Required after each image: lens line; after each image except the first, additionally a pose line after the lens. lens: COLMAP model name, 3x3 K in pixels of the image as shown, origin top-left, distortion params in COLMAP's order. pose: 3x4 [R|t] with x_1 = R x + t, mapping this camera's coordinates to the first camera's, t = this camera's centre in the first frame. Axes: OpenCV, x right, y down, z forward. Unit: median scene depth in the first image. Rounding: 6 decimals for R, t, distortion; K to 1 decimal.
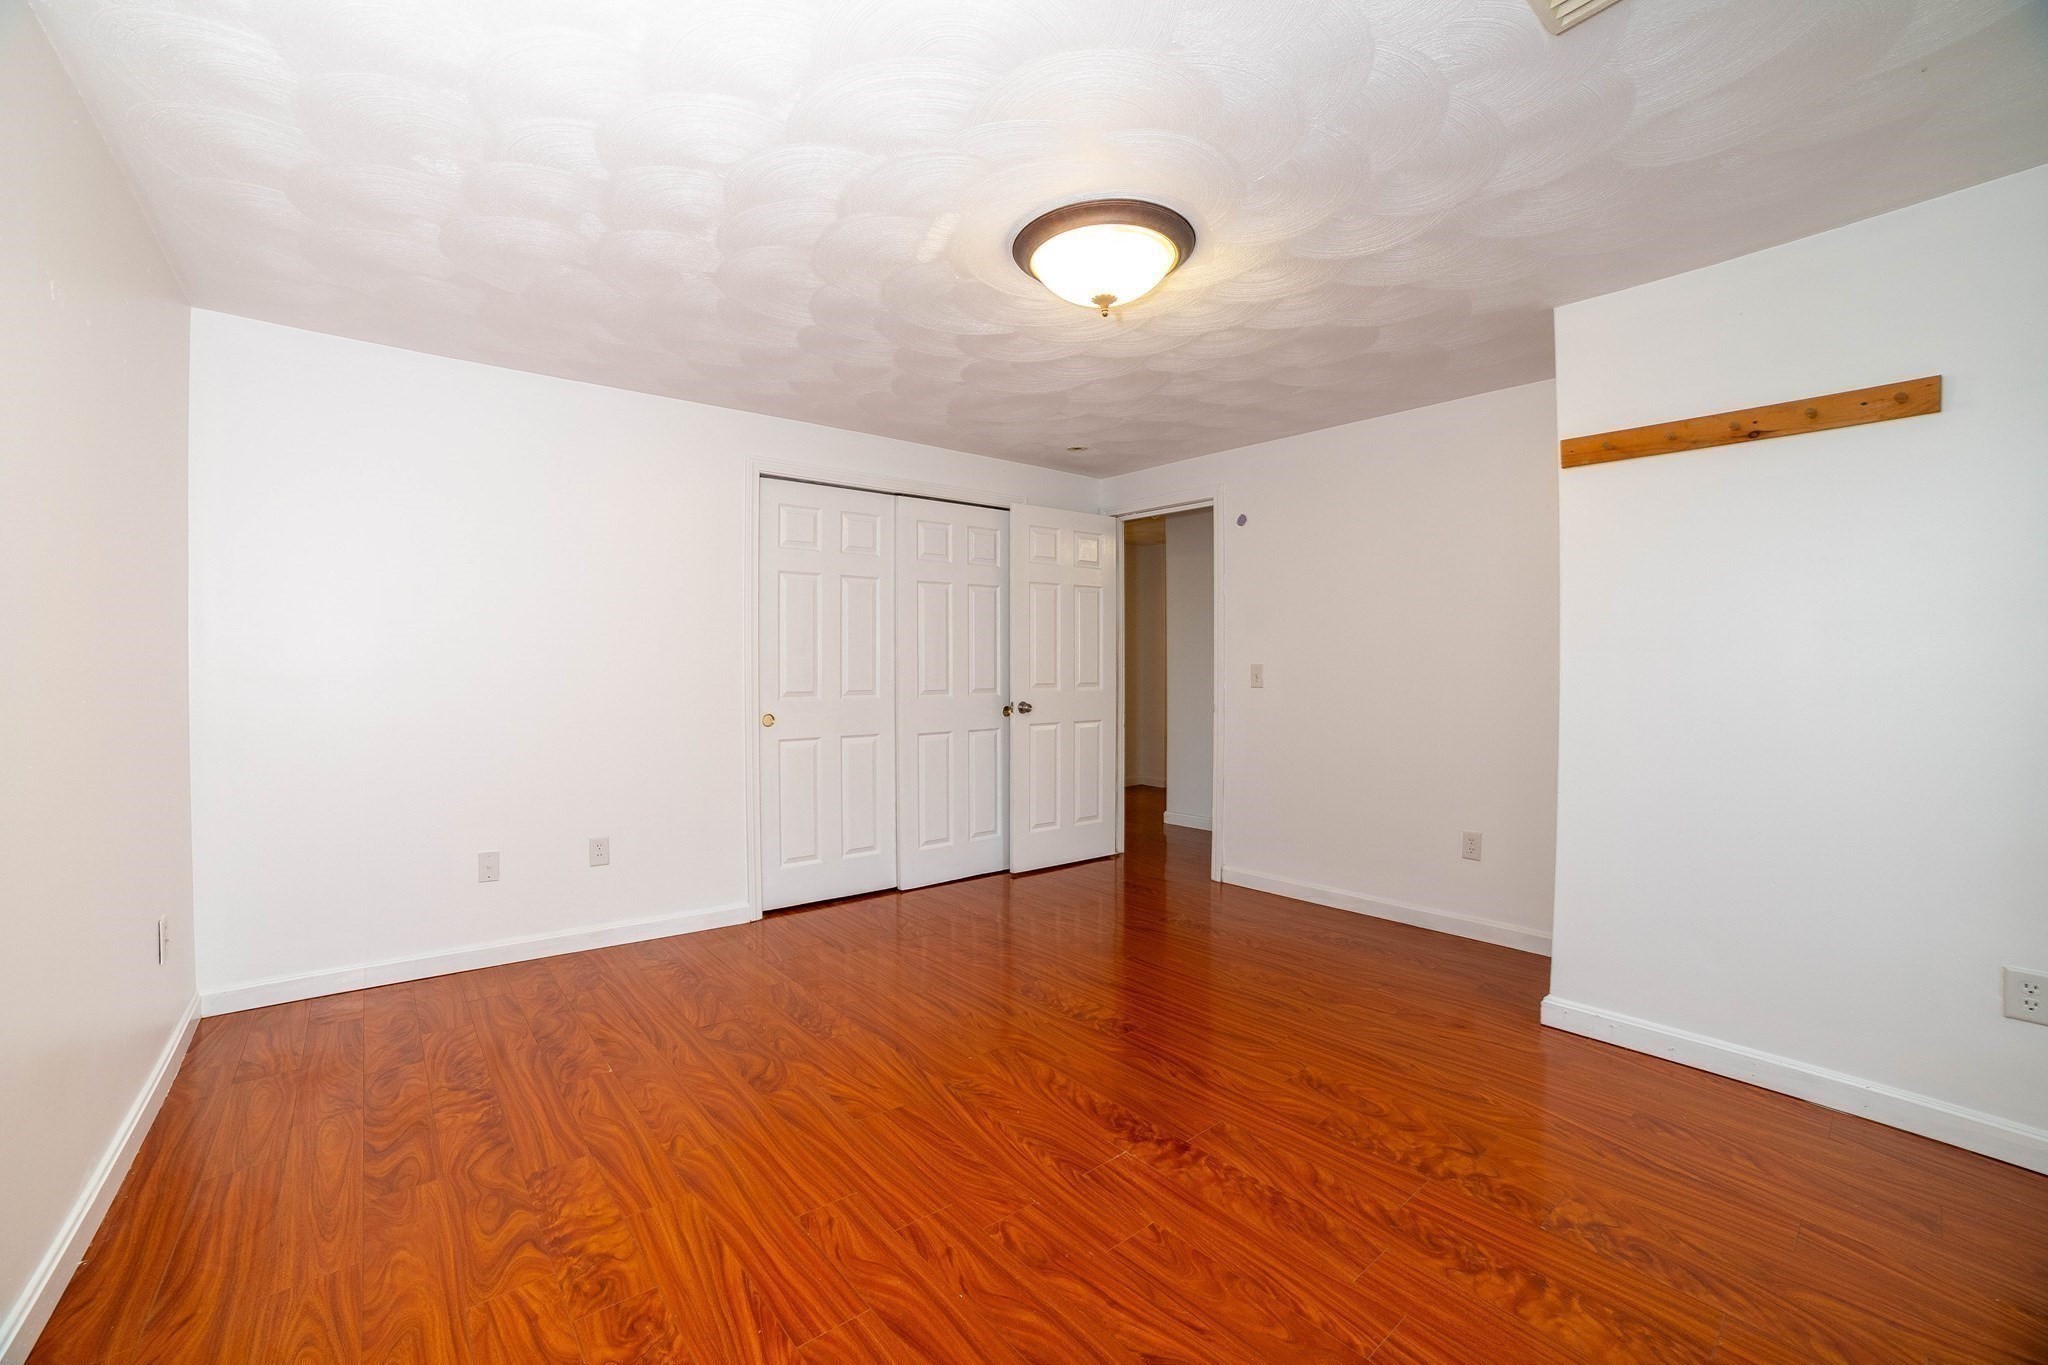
lens RADIAL K [[827.6, 0, 1016.3], [0, 827.6, 672.5], [0, 0, 1]] dist [-0.108402, 0.037349]
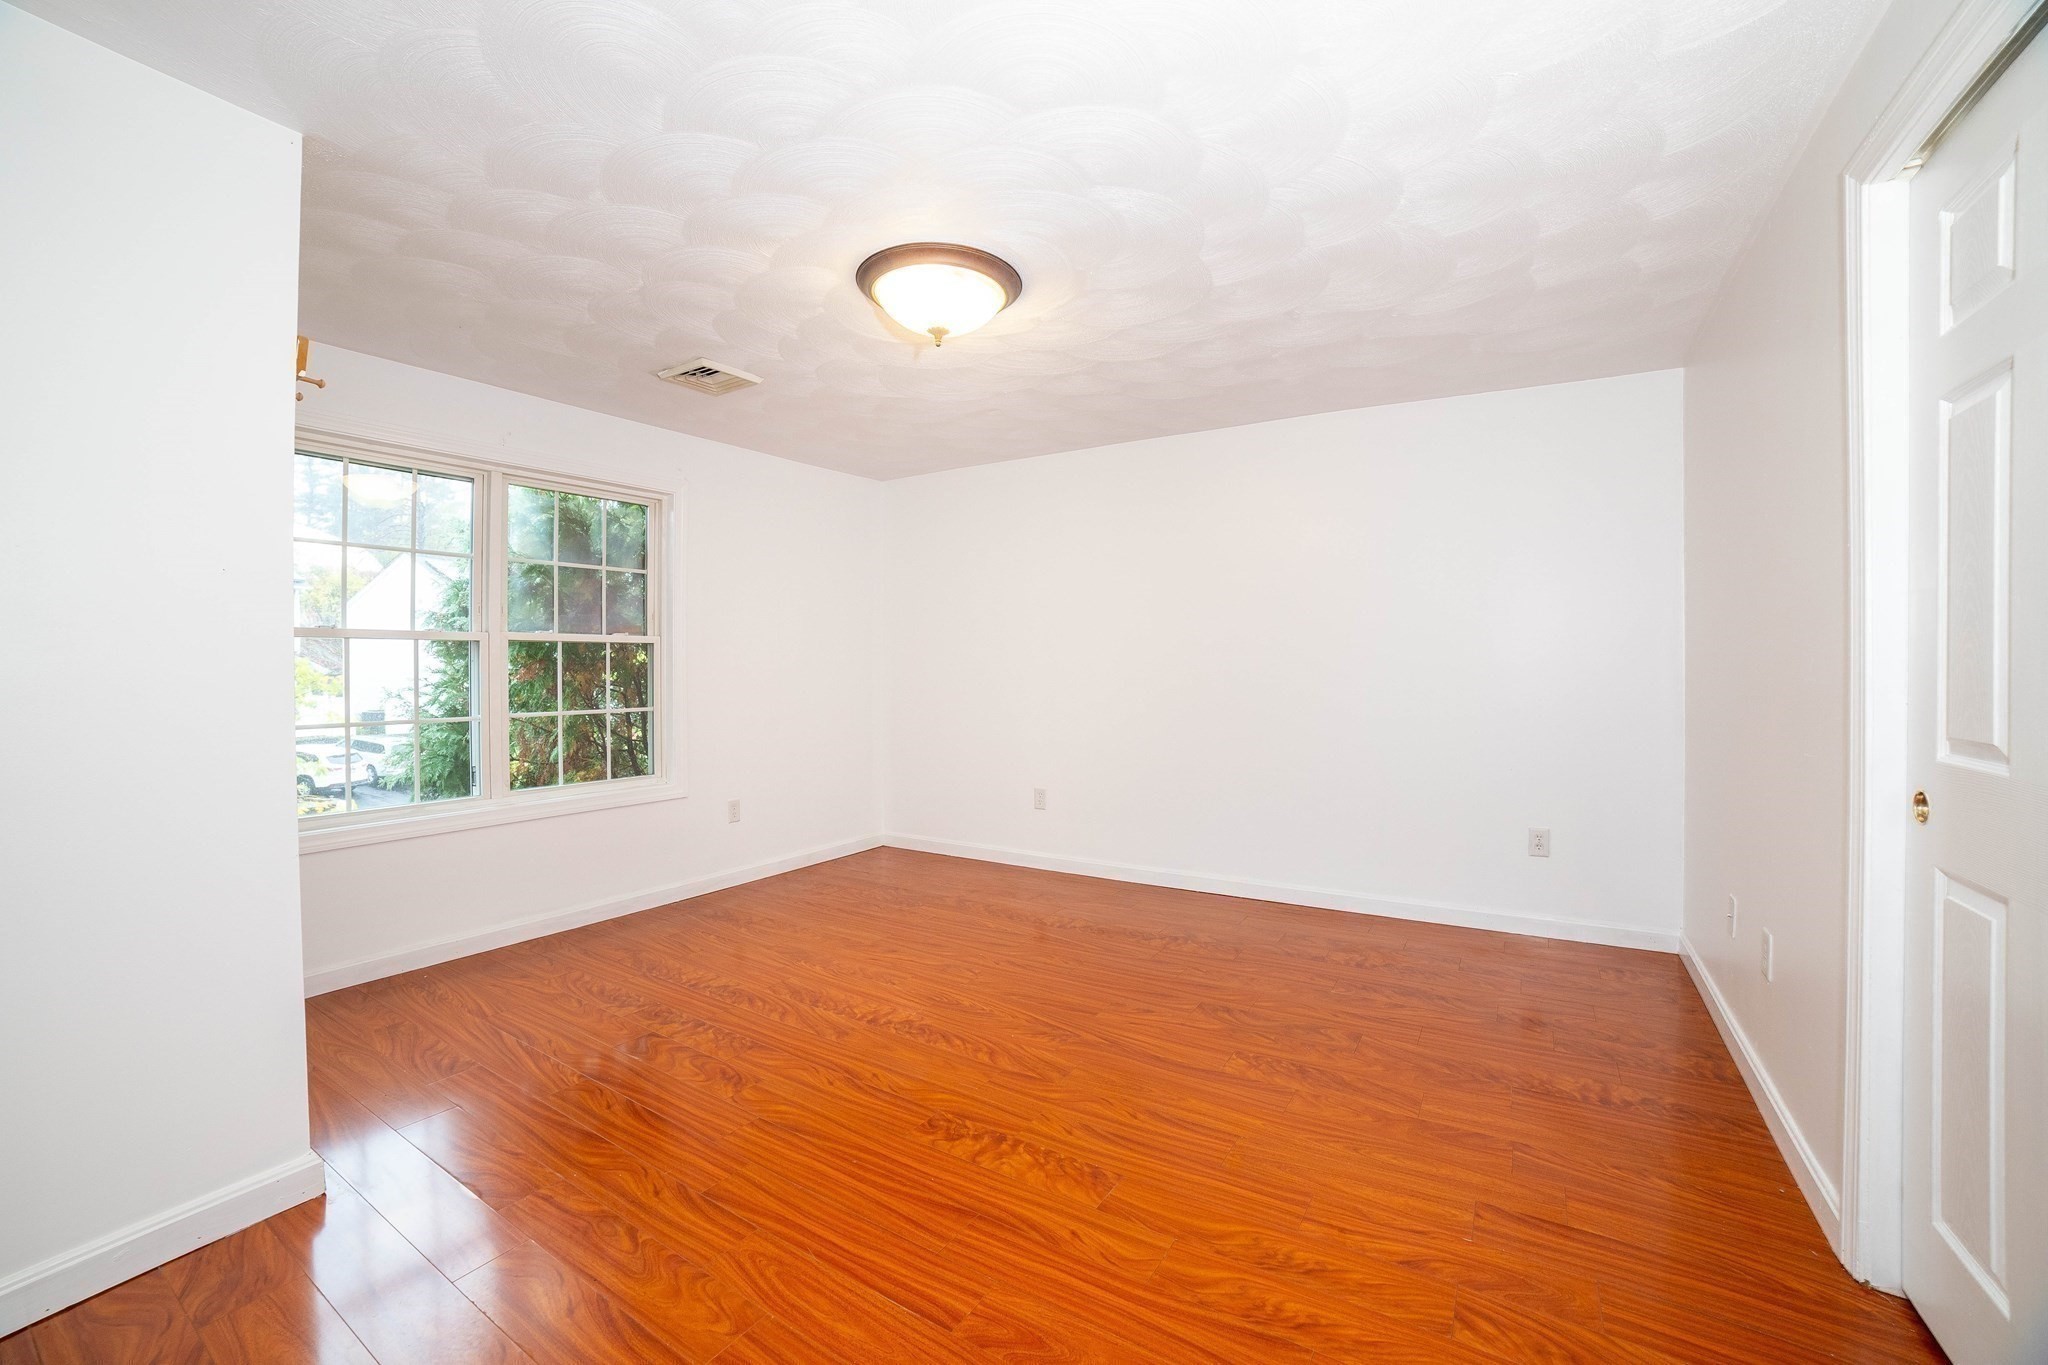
lens RADIAL K [[827.6, 0, 1016.3], [0, 827.6, 672.5], [0, 0, 1]] dist [-0.108402, 0.037349]
pose [[-0.951156, 0.003866, -0.308685, 0.381511], [-0.001662, 0.999843, 0.017644, -0.016472], [0.308705, 0.017296, -0.951001, 2.272515]]
